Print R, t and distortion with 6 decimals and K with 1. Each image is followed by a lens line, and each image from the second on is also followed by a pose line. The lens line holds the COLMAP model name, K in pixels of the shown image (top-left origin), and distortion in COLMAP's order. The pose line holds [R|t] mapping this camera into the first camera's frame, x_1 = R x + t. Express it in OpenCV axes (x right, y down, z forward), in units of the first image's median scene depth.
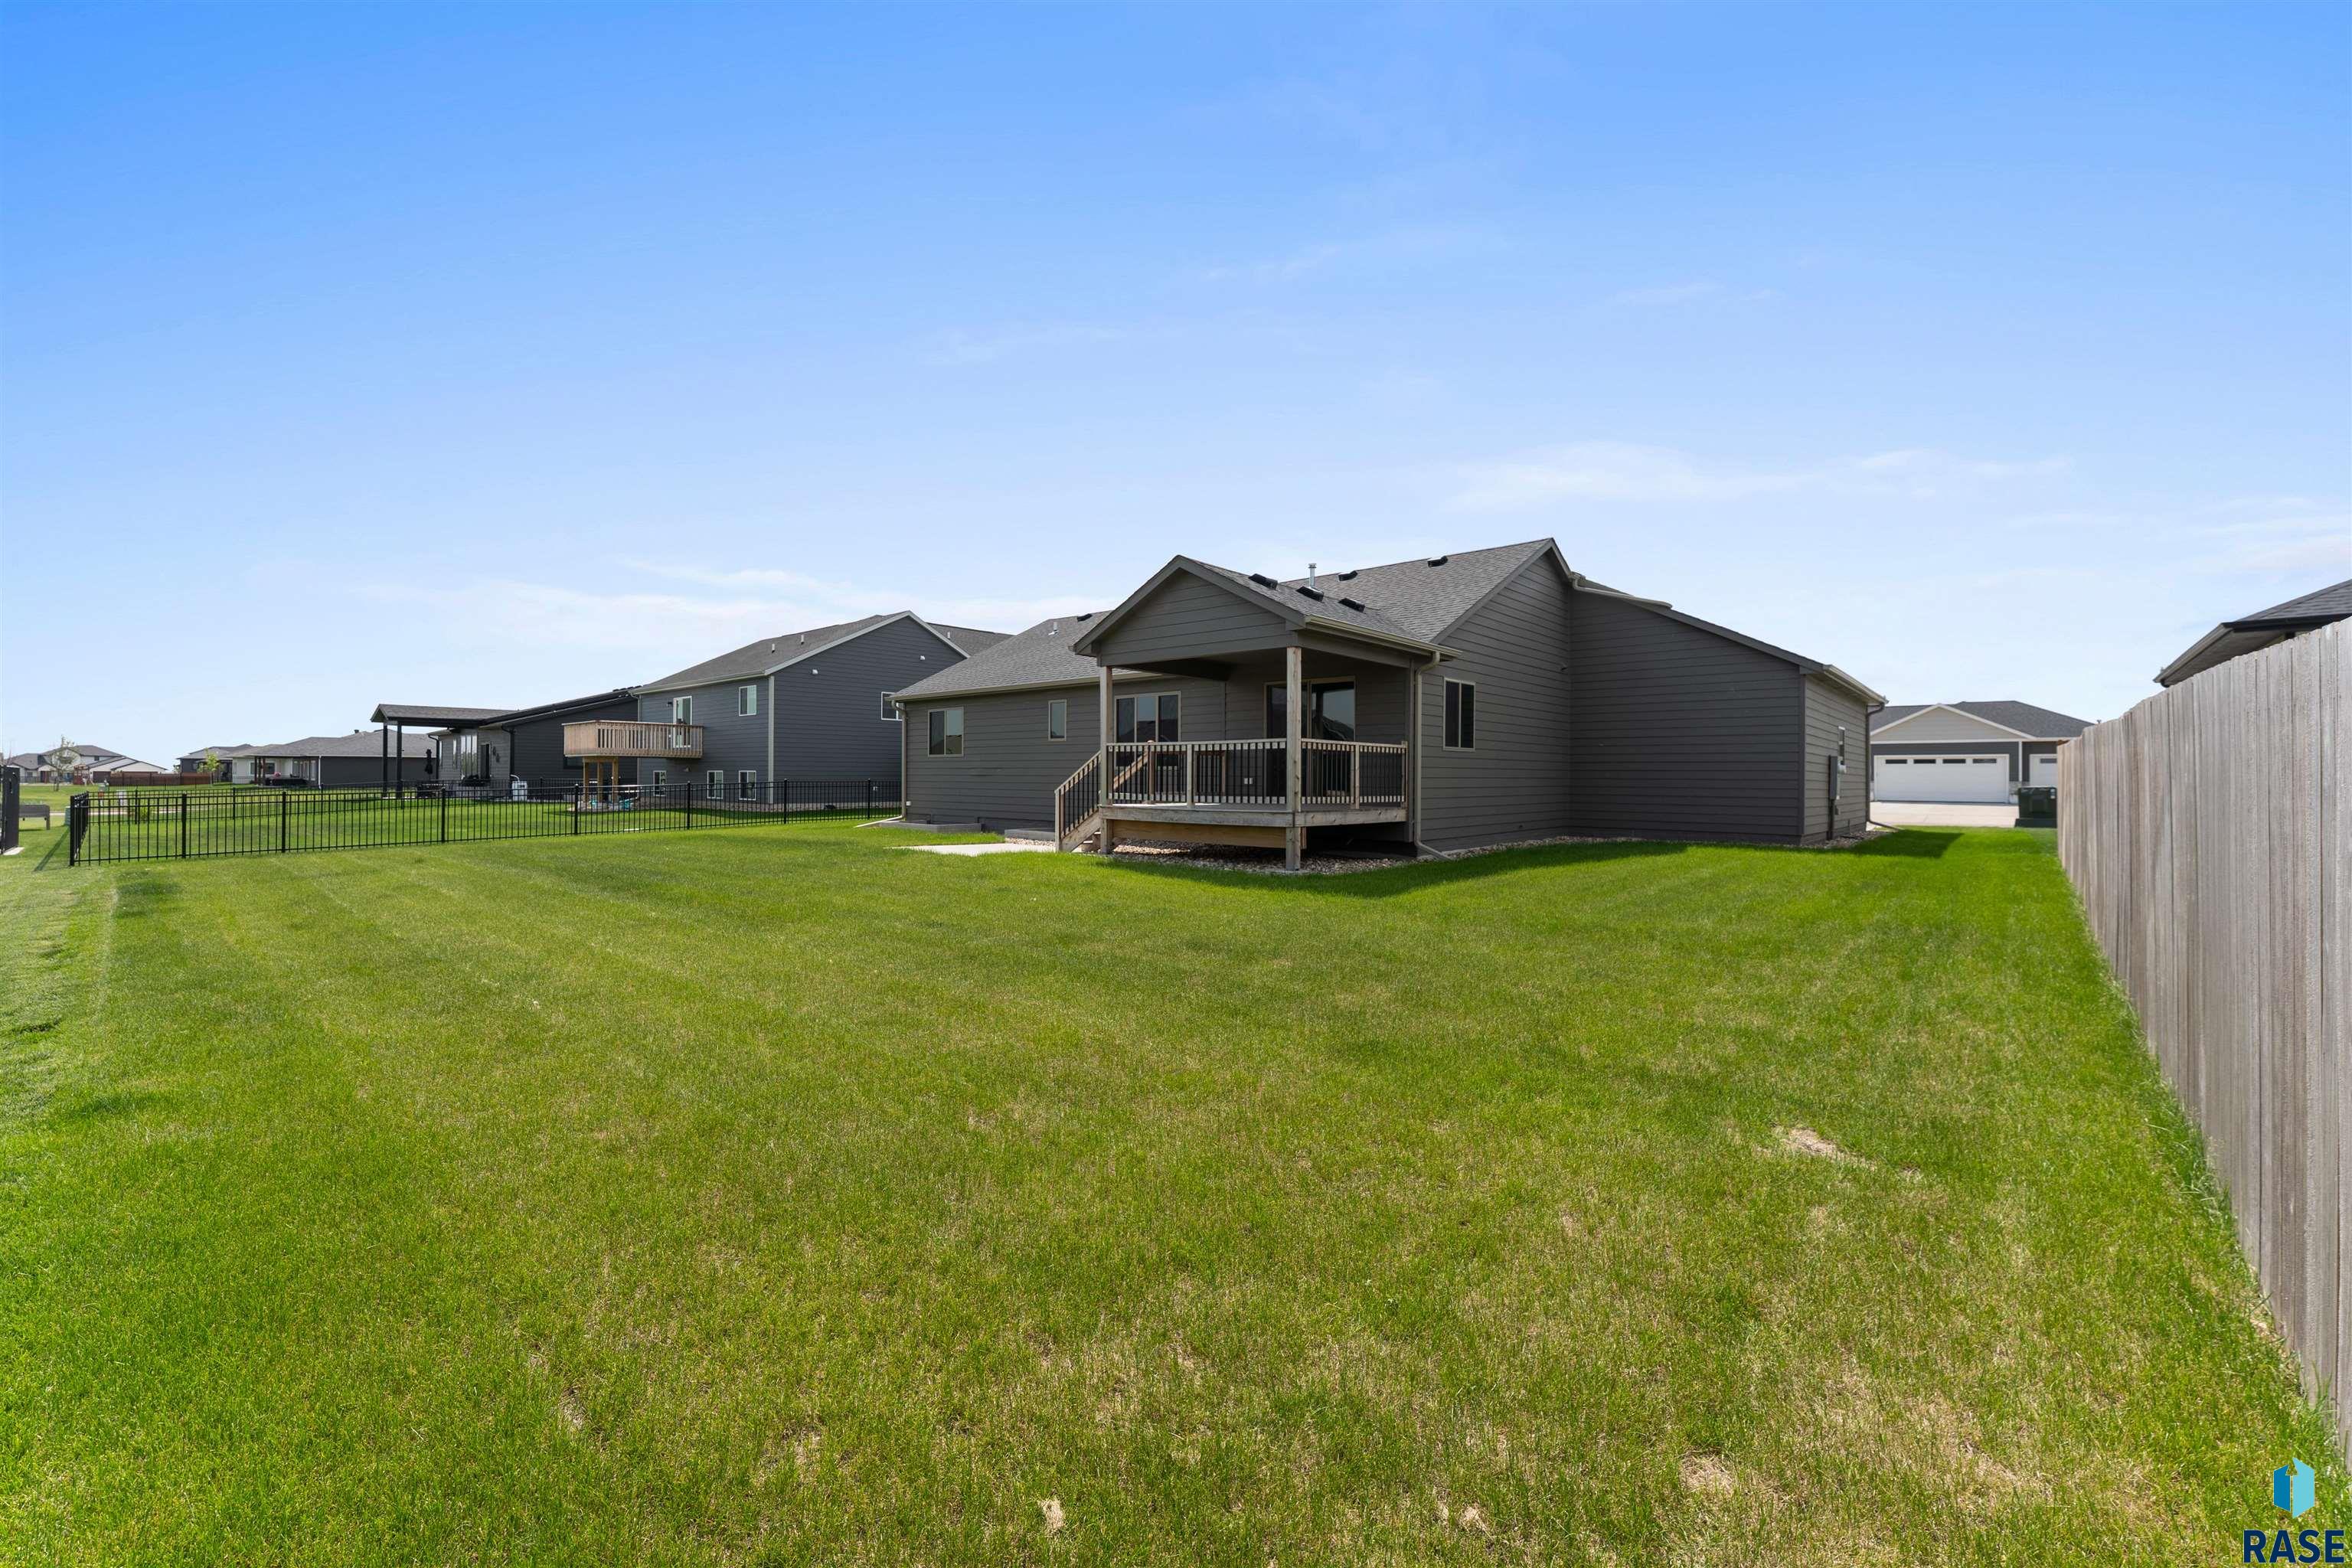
lens RADIAL K [[957.1, 0, 1175.8], [0, 957.1, 777.0], [0, 0, 1]] dist [-0.002617, -0.000017]
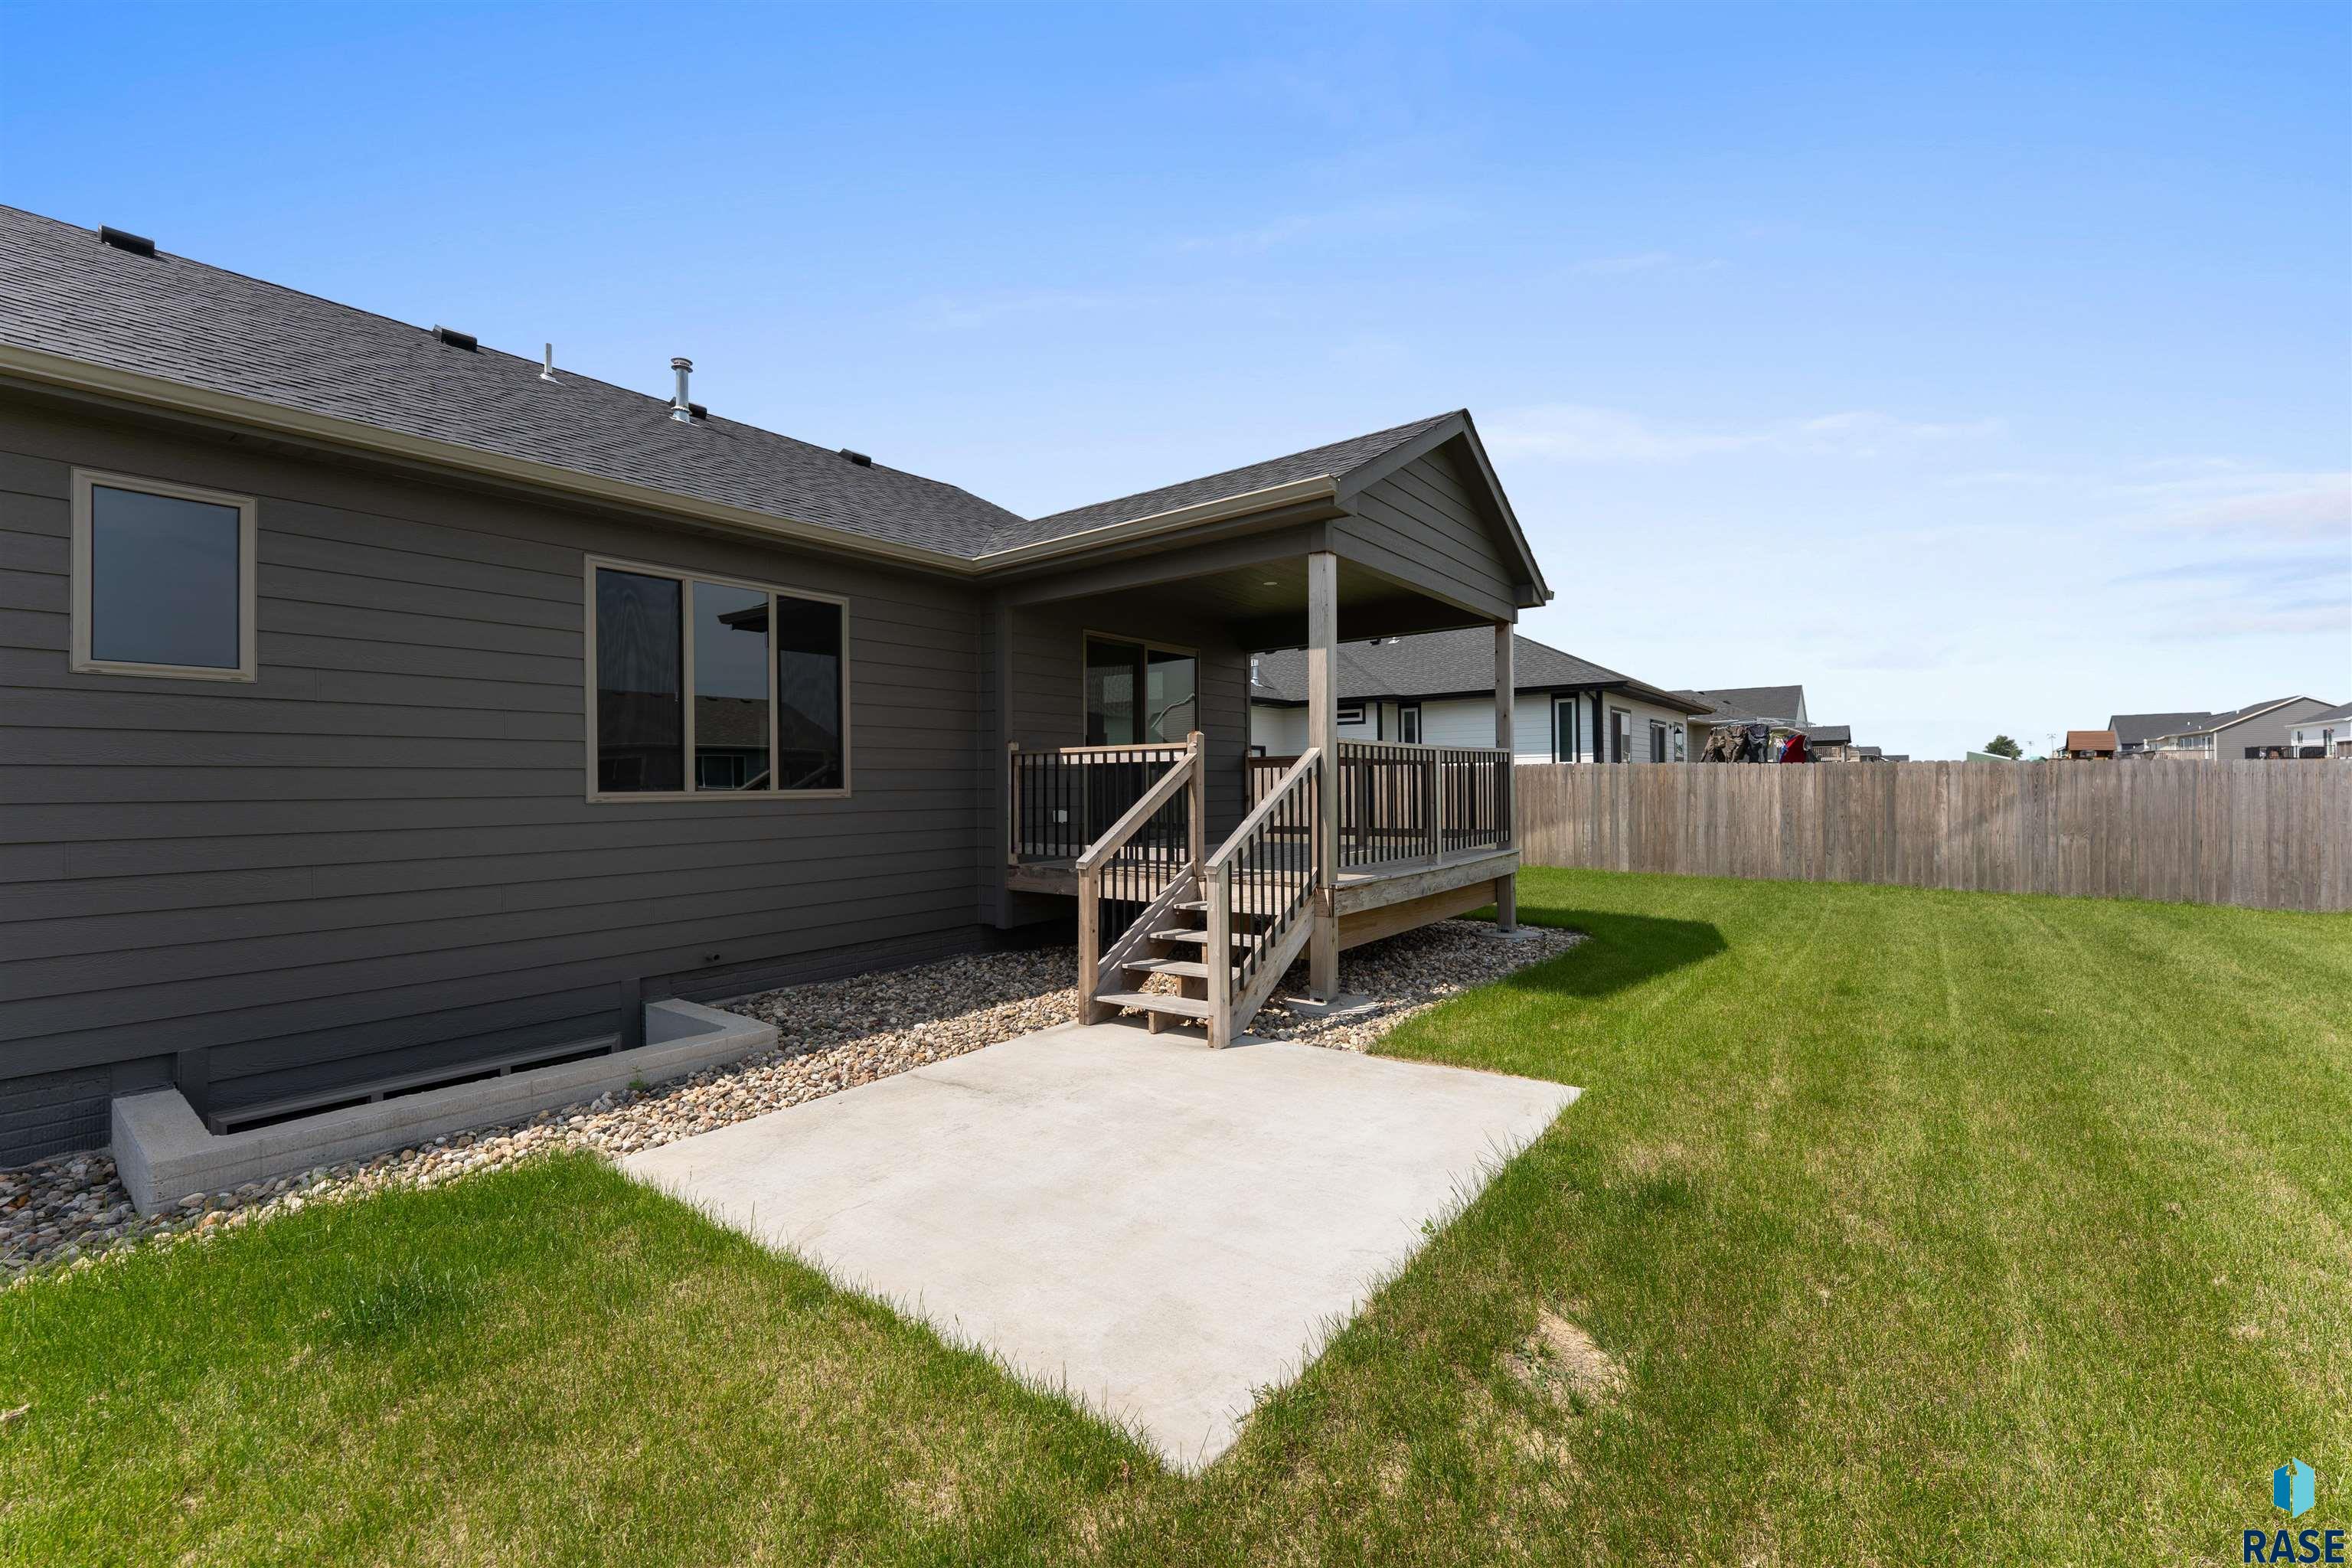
lens RADIAL K [[957.1, 0, 1175.8], [0, 957.1, 777.0], [0, 0, 1]] dist [-0.002617, -0.000017]
pose [[-0.077117, 0.002158, 0.997020, -0.460384], [0.008450, 0.999963, -0.001511, -0.016455], [-0.996986, 0.008309, -0.077132, 1.038549]]
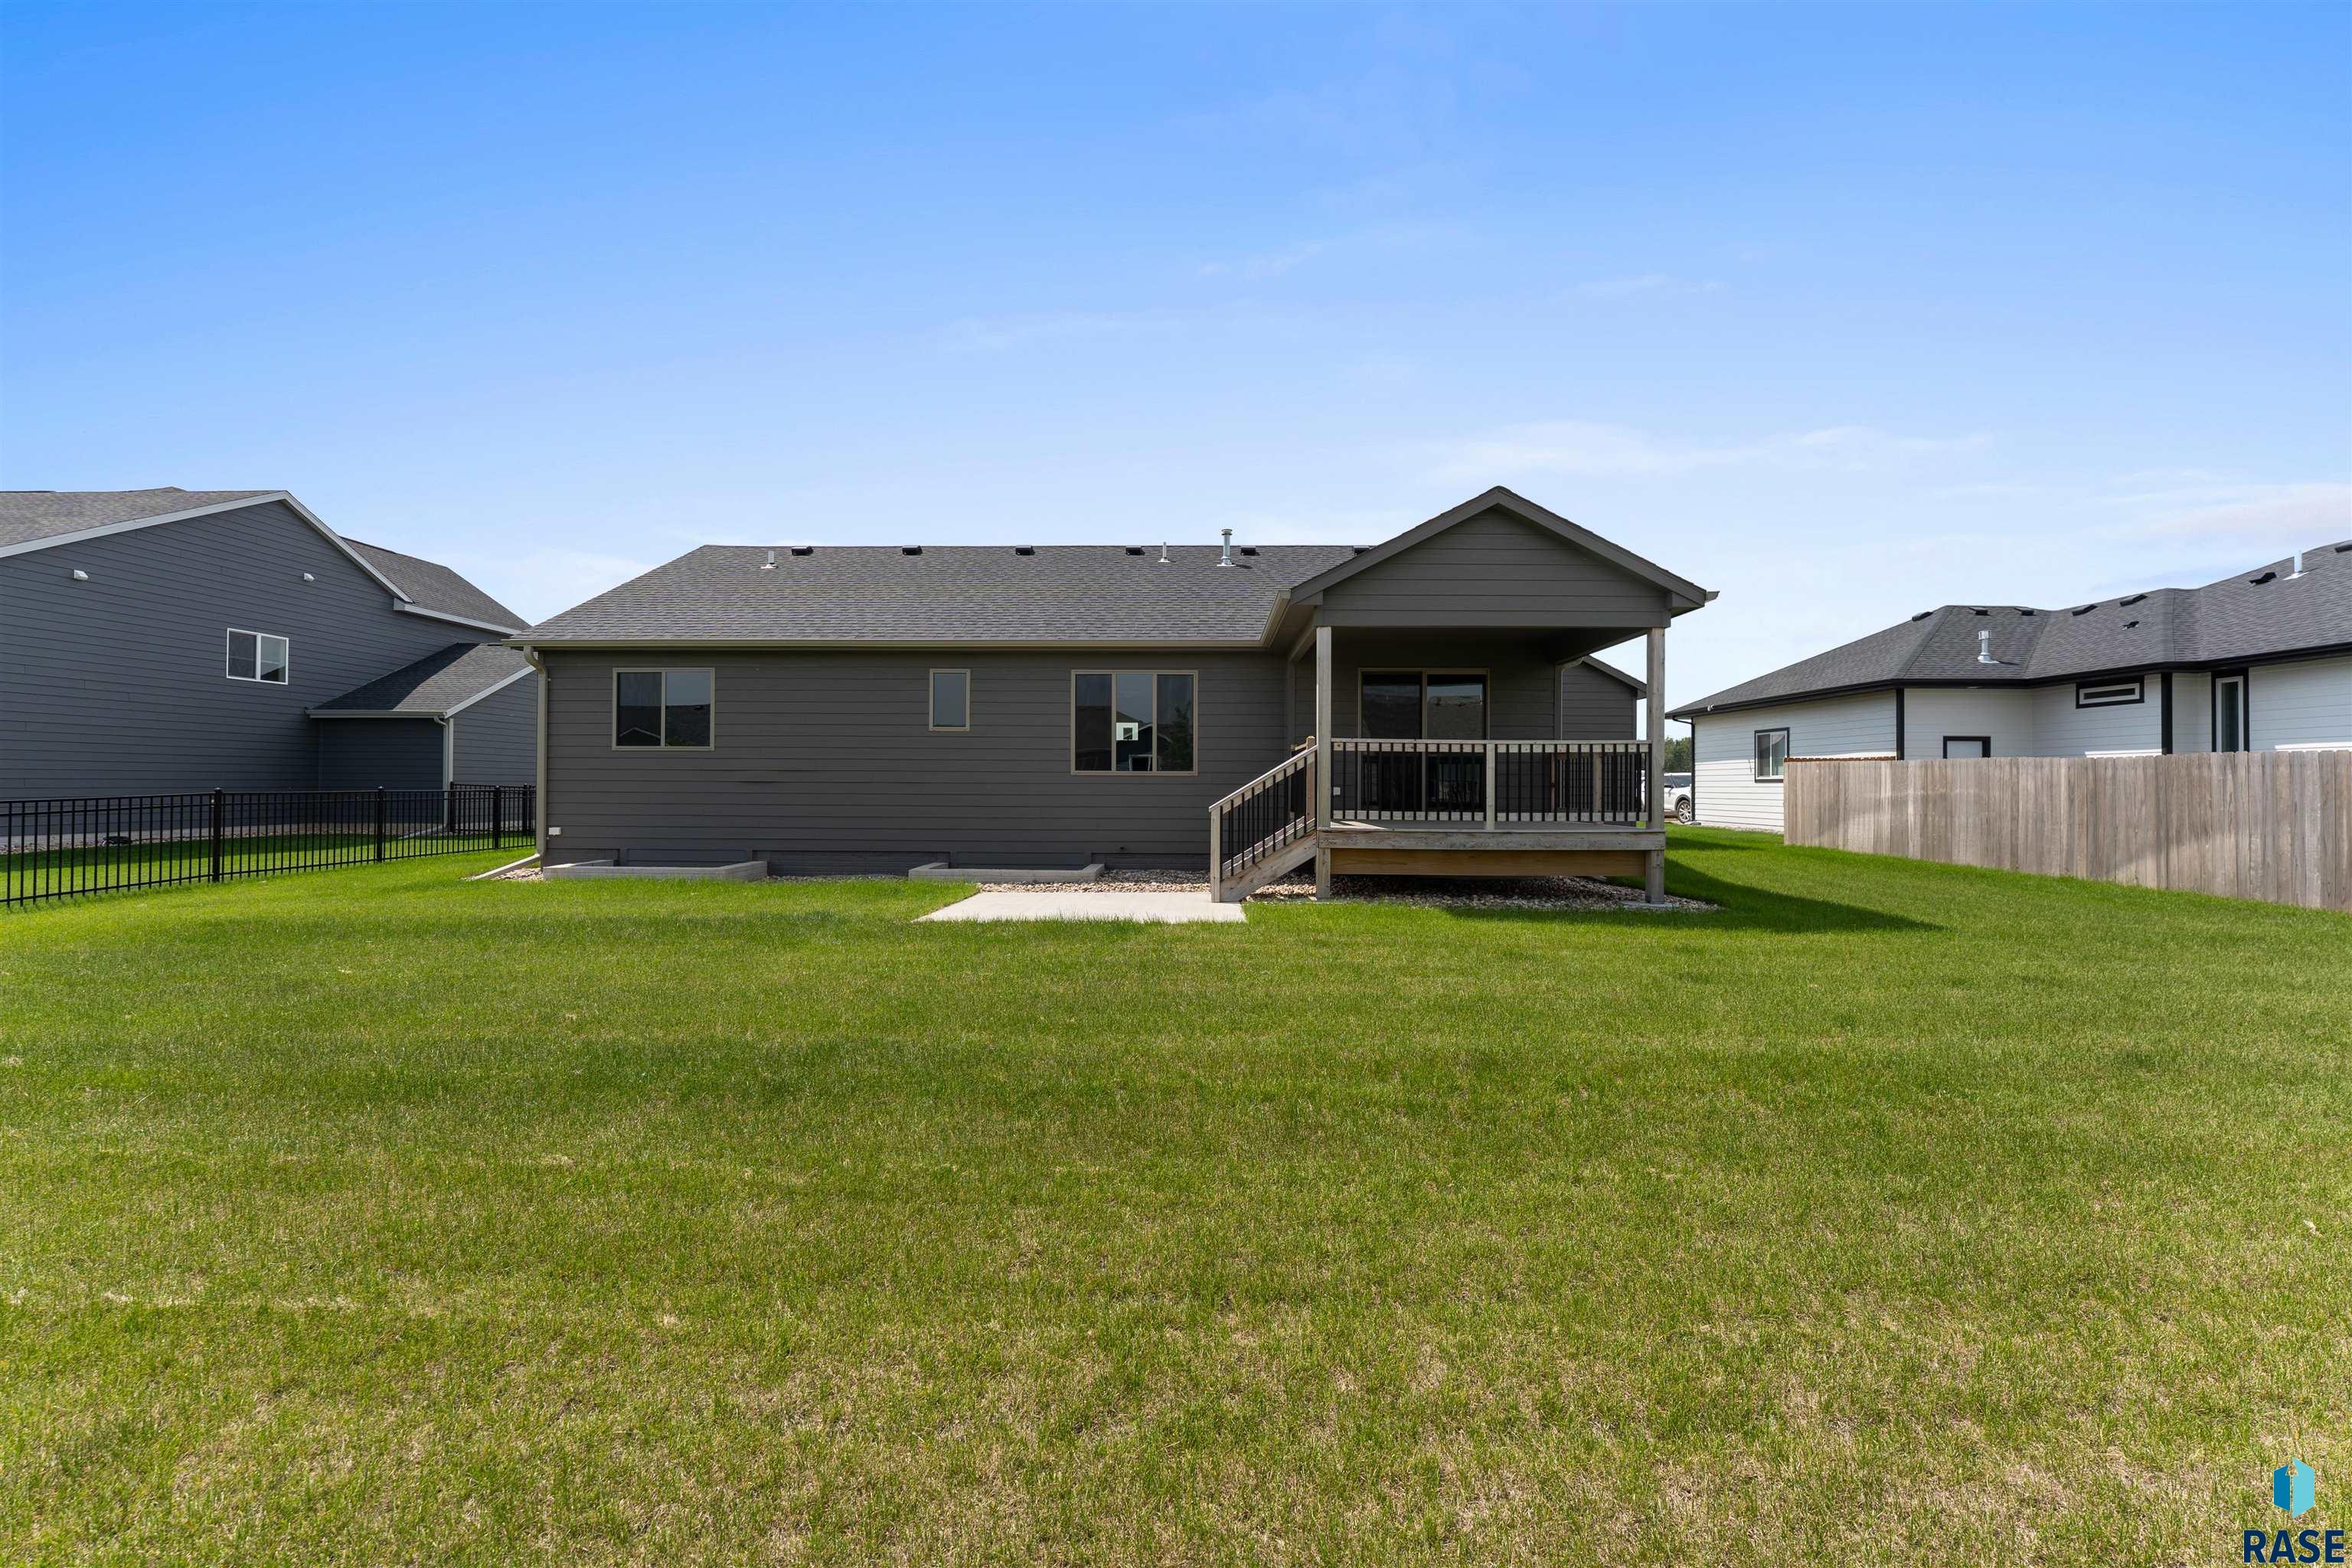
lens RADIAL K [[957.1, 0, 1175.8], [0, 957.1, 777.0], [0, 0, 1]] dist [-0.002617, -0.000017]
pose [[0.759505, 0.005754, 0.650476, -0.567453], [-0.003204, 0.999982, -0.005105, -0.003436], [-0.650493, 0.001793, 0.759510, 0.517547]]
